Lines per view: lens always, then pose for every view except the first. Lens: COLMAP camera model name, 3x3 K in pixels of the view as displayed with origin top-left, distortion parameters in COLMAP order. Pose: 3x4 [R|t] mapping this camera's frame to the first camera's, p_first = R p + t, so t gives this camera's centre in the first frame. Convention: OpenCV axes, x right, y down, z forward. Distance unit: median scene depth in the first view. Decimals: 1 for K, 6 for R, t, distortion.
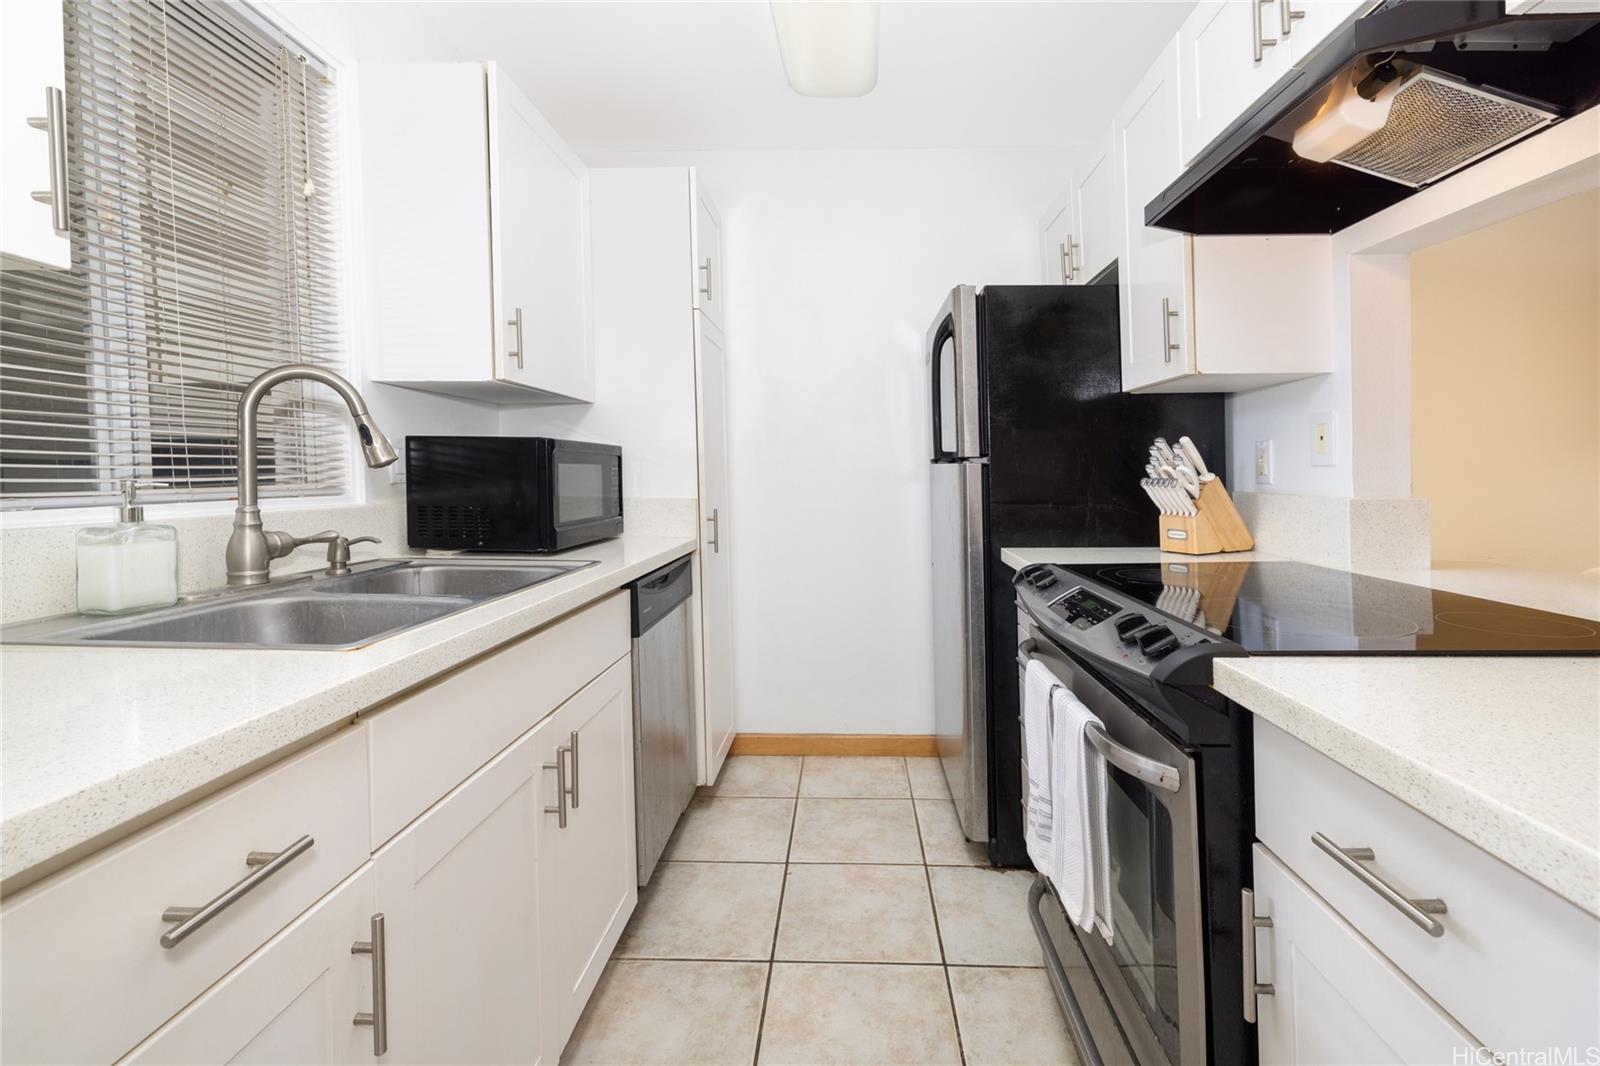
lens RADIAL K [[694.2, 0, 843.1], [0, 694.2, 465.5], [0, 0, 1]] dist [-0.003928, 0.001646]
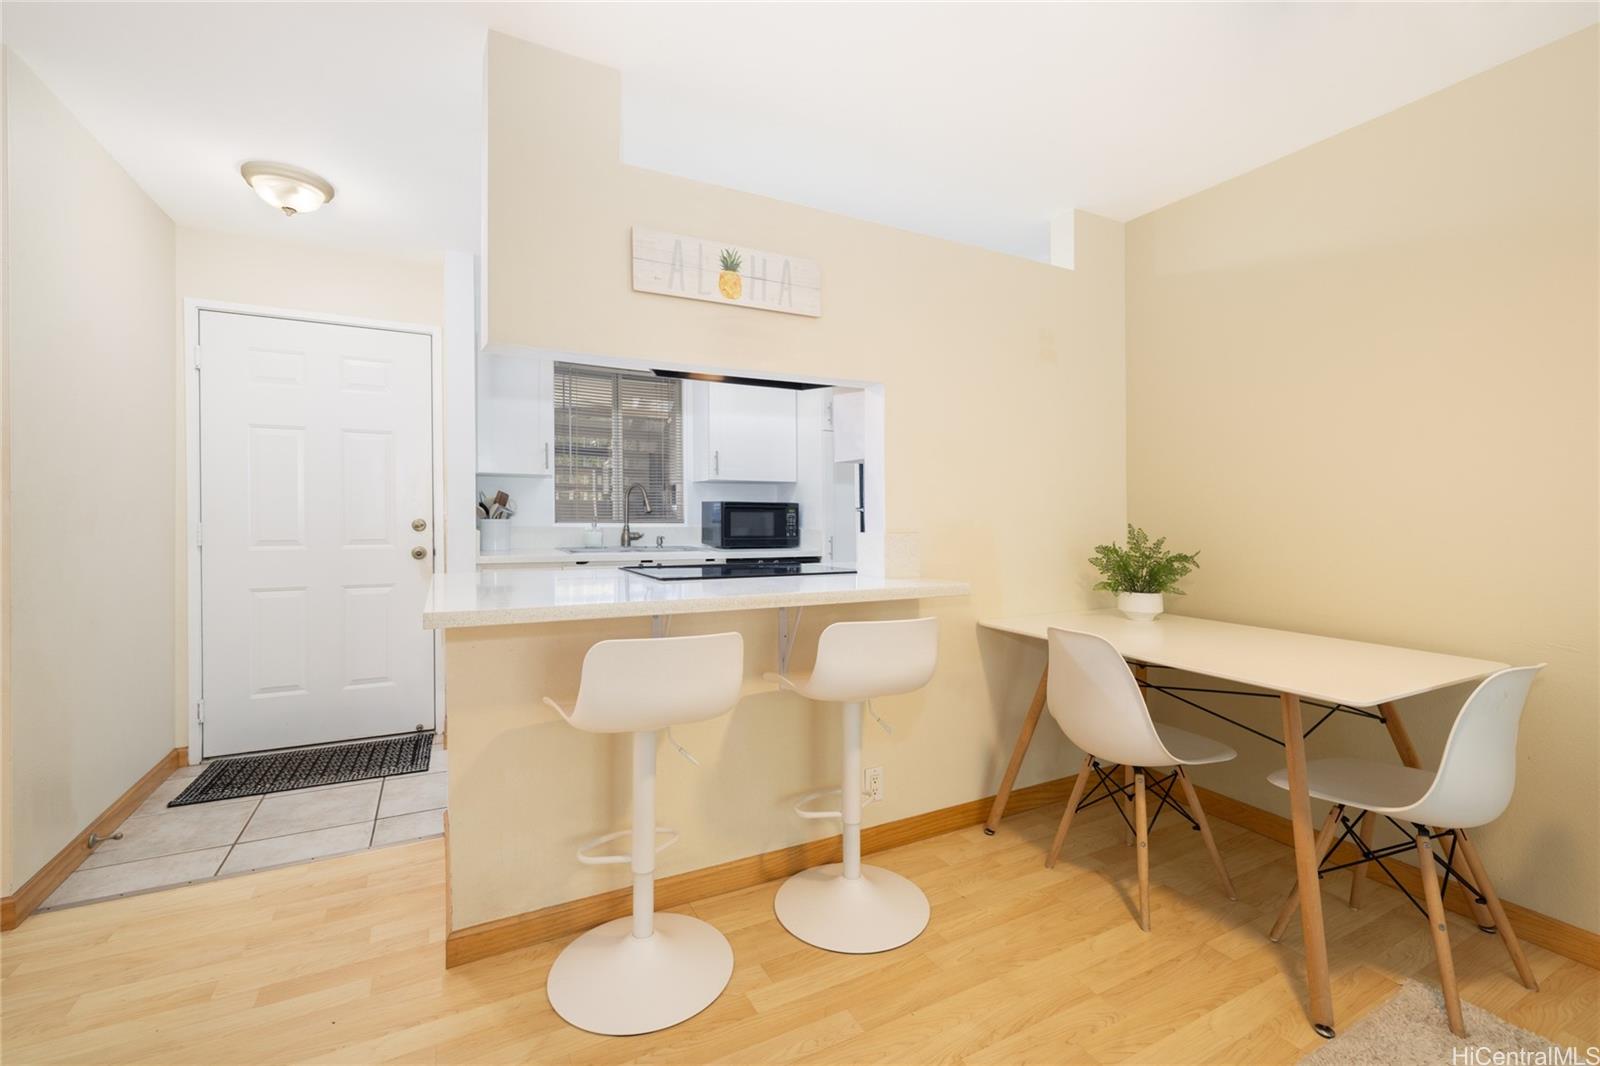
lens RADIAL K [[694.2, 0, 798.2], [0, 694.2, 501.8], [0, 0, 1]] dist [-0.003928, 0.001646]
pose [[0.463597, -0.010985, -0.885978, 2.630227], [0.002795, 0.999936, -0.010935, -0.017319], [0.886042, 0.002593, 0.463598, 0.108721]]
